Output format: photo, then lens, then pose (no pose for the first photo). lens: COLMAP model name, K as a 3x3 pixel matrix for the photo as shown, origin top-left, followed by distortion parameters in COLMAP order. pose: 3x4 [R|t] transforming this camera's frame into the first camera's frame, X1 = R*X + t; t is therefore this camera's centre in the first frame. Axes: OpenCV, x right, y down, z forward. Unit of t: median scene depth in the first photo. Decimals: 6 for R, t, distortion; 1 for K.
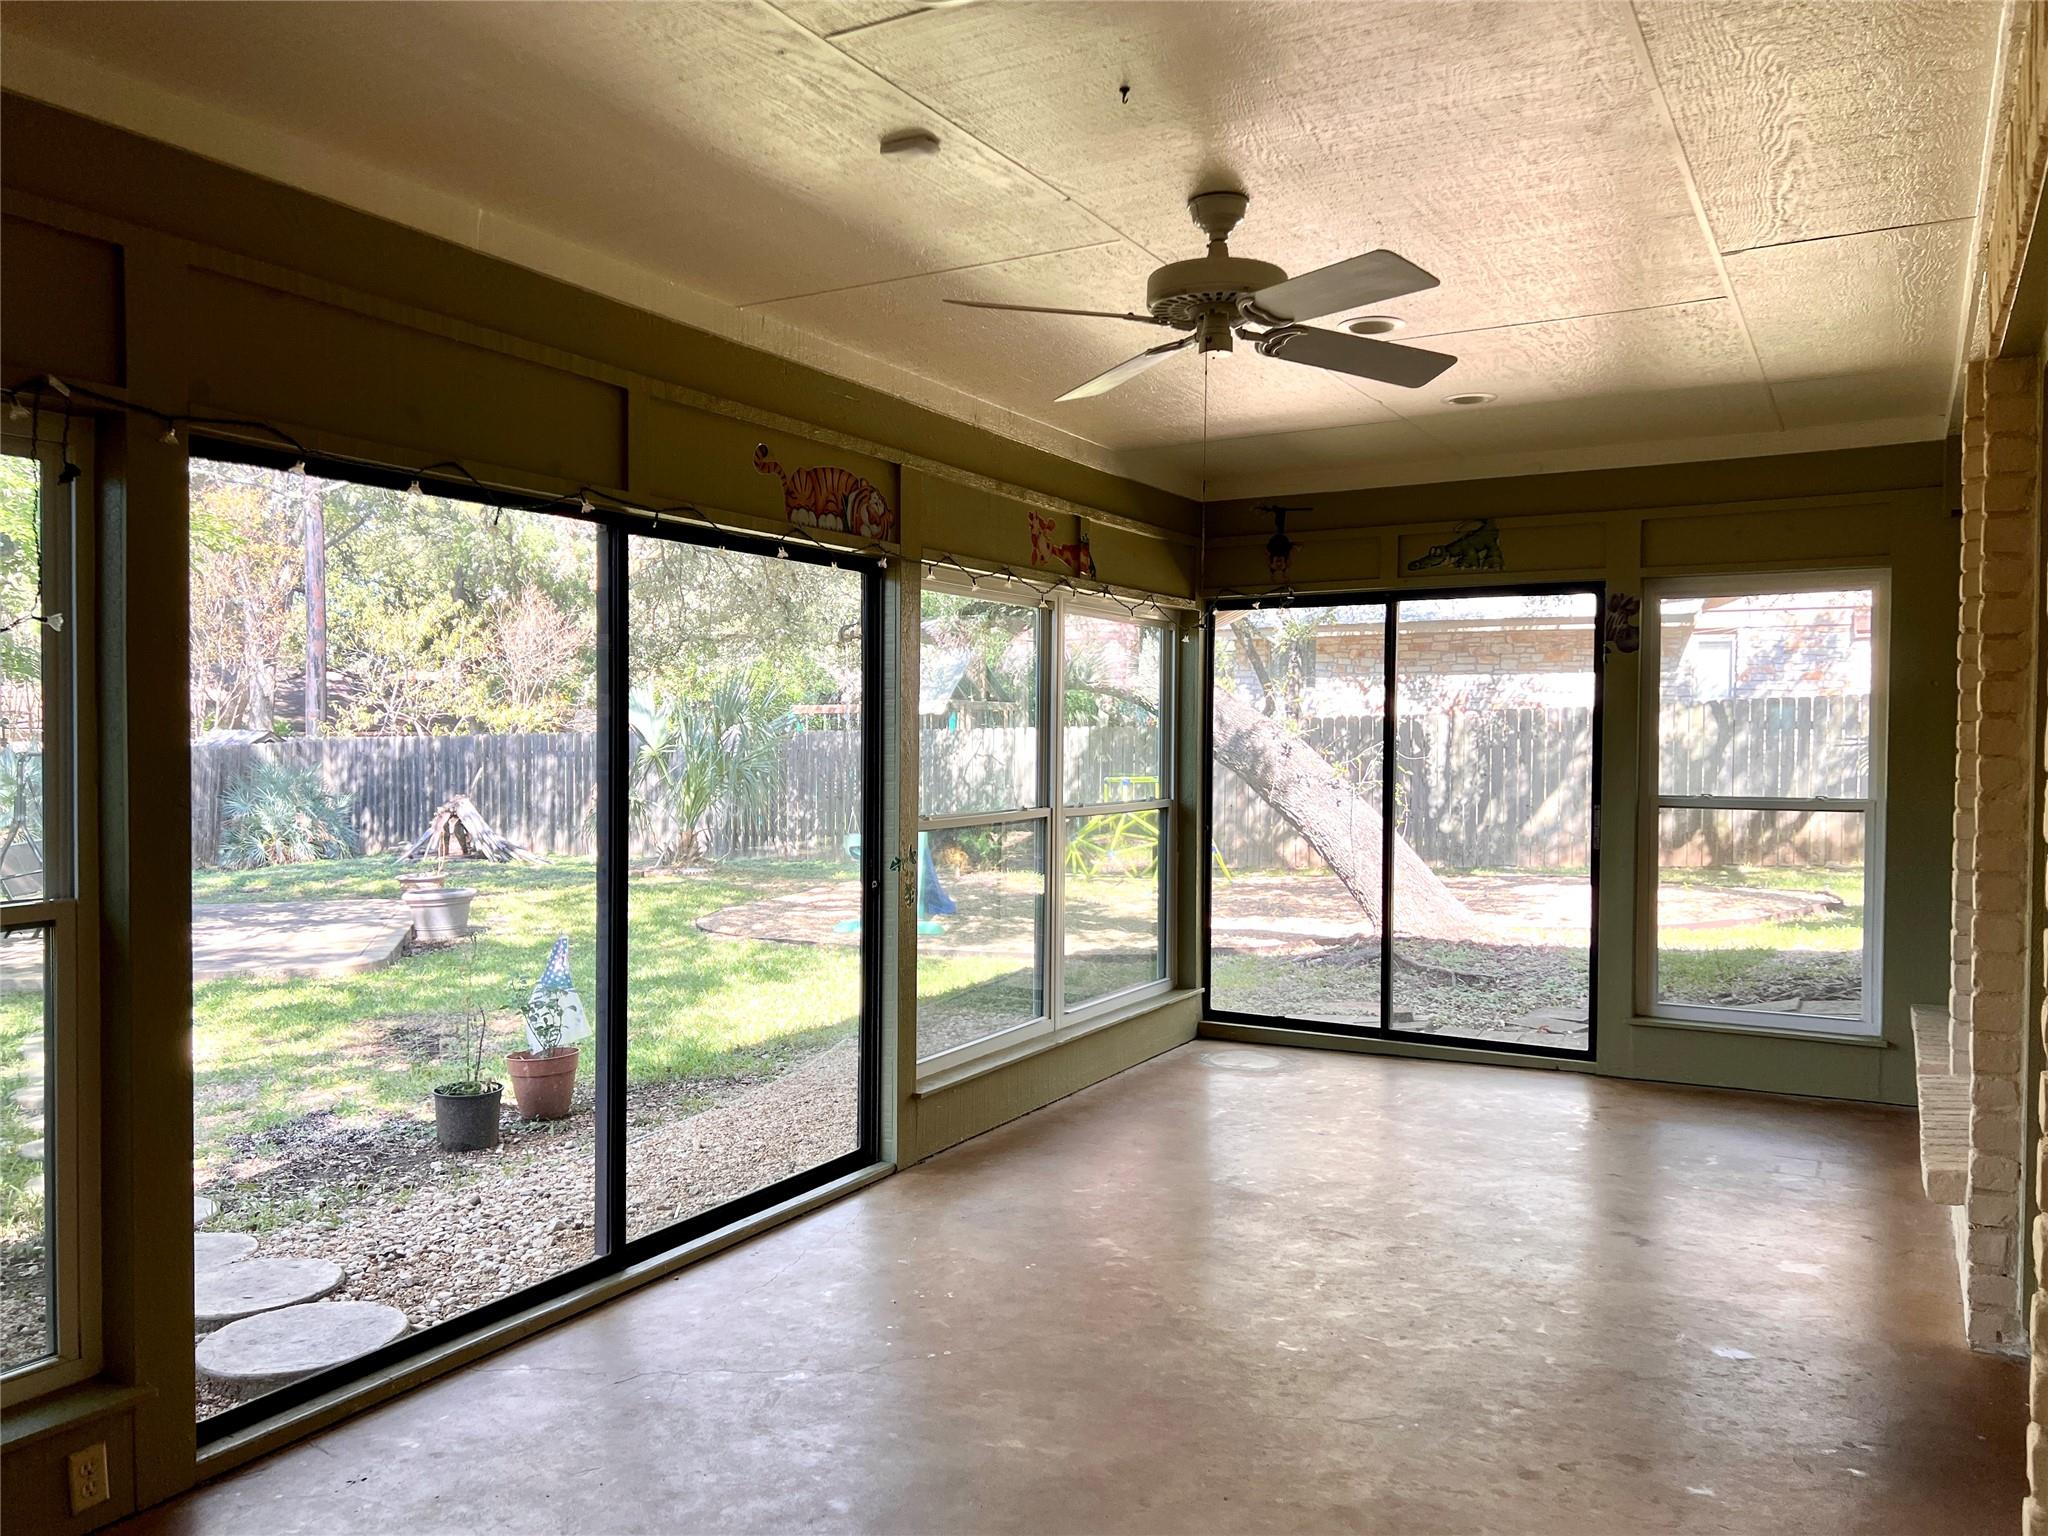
lens RADIAL K [[1547.2, 0, 1040.7], [0, 1547.2, 774.2], [0, 0, 1]] dist [0.085876, -0.109277]
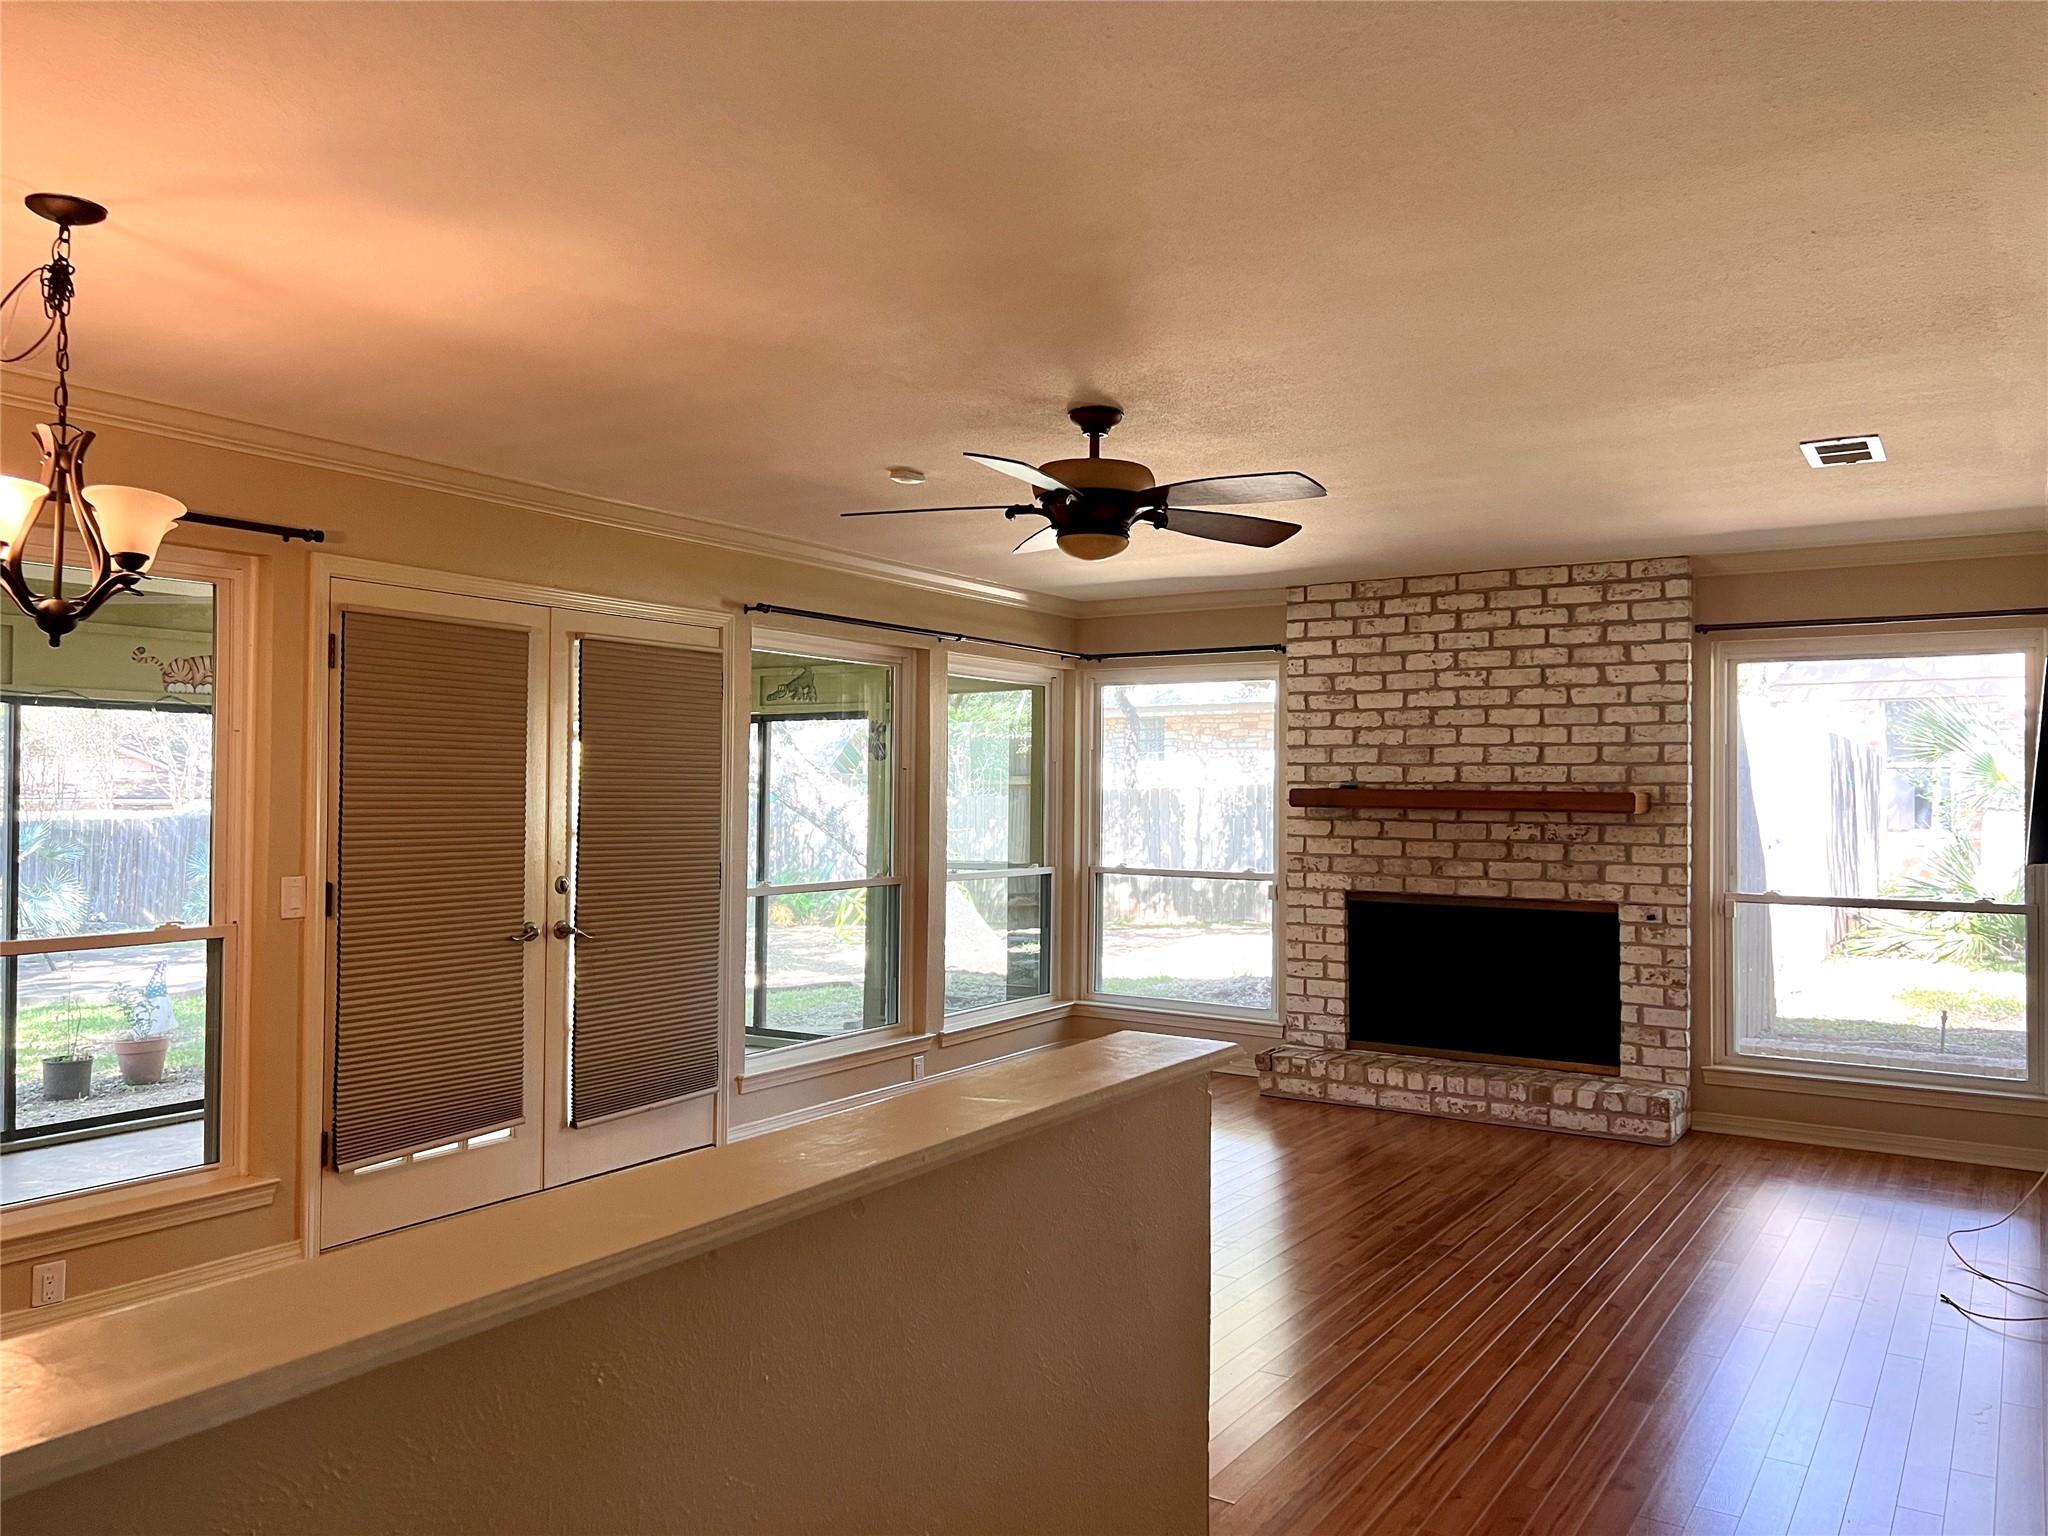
lens RADIAL K [[1547.2, 0, 1040.7], [0, 1547.2, 774.2], [0, 0, 1]] dist [0.085876, -0.109277]
pose [[0.998439, -0.002557, -0.055791, 0.178055], [0.000284, 0.999170, -0.040723, -0.001899], [0.055849, 0.040644, 0.997612, -0.123634]]
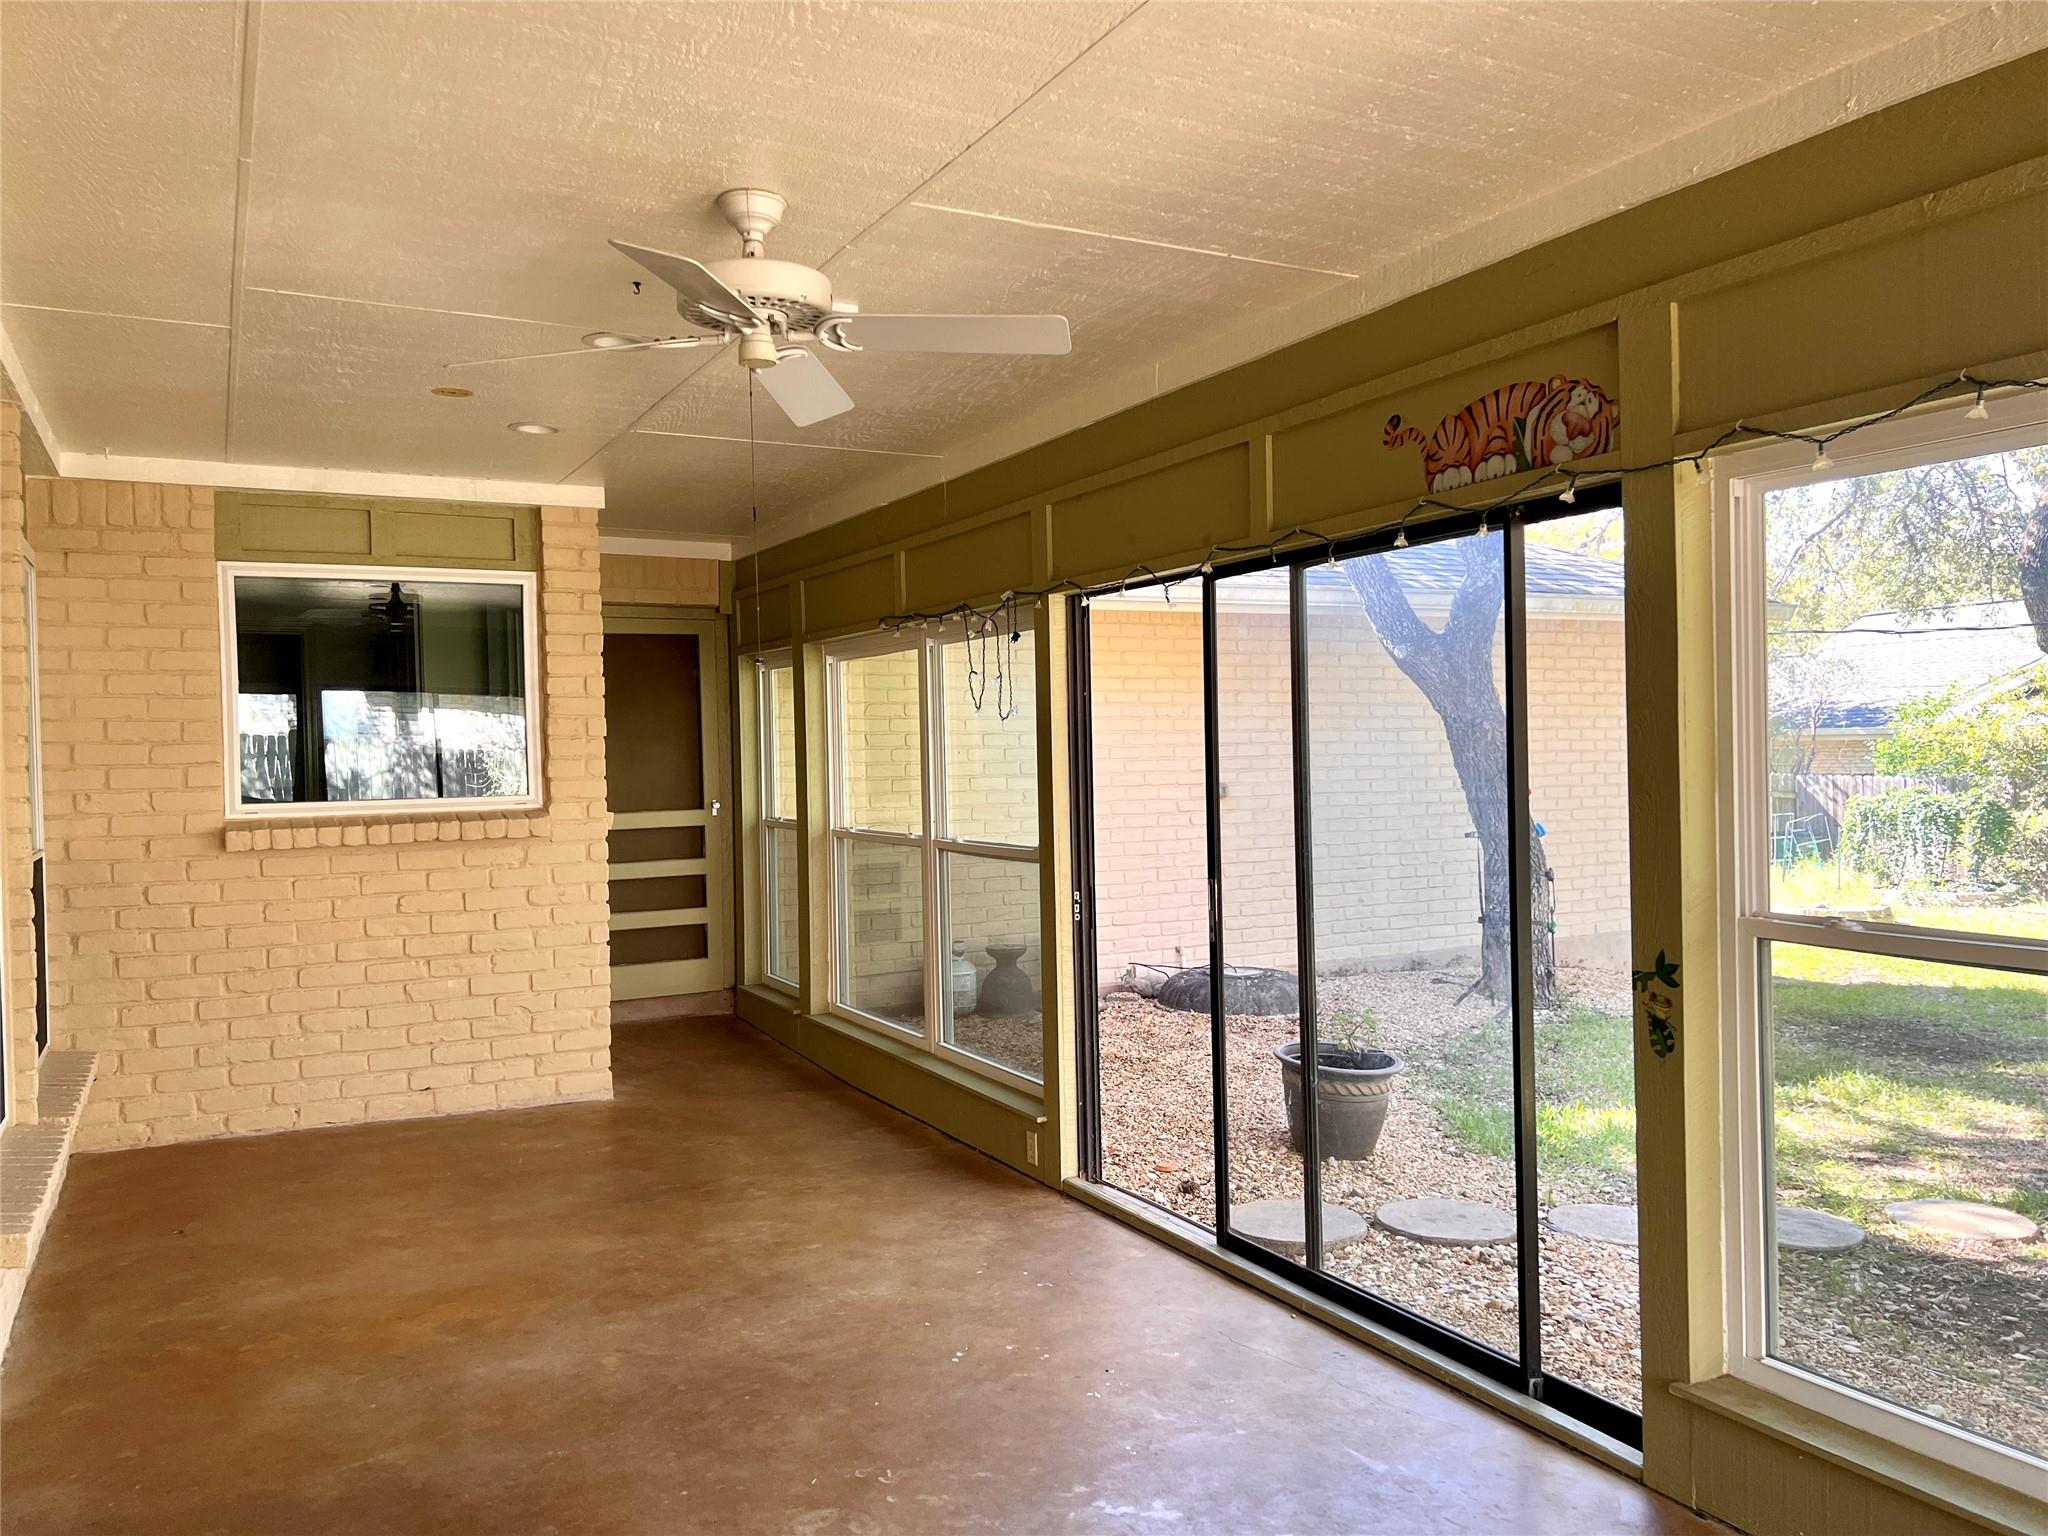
lens RADIAL K [[1547.2, 0, 1040.7], [0, 1547.2, 774.2], [0, 0, 1]] dist [0.085876, -0.109277]
pose [[-0.543822, 0.013106, -0.839098, 0.129937], [-0.009446, 0.999719, 0.021736, -0.007296], [0.839148, 0.019747, -0.543545, 0.267994]]
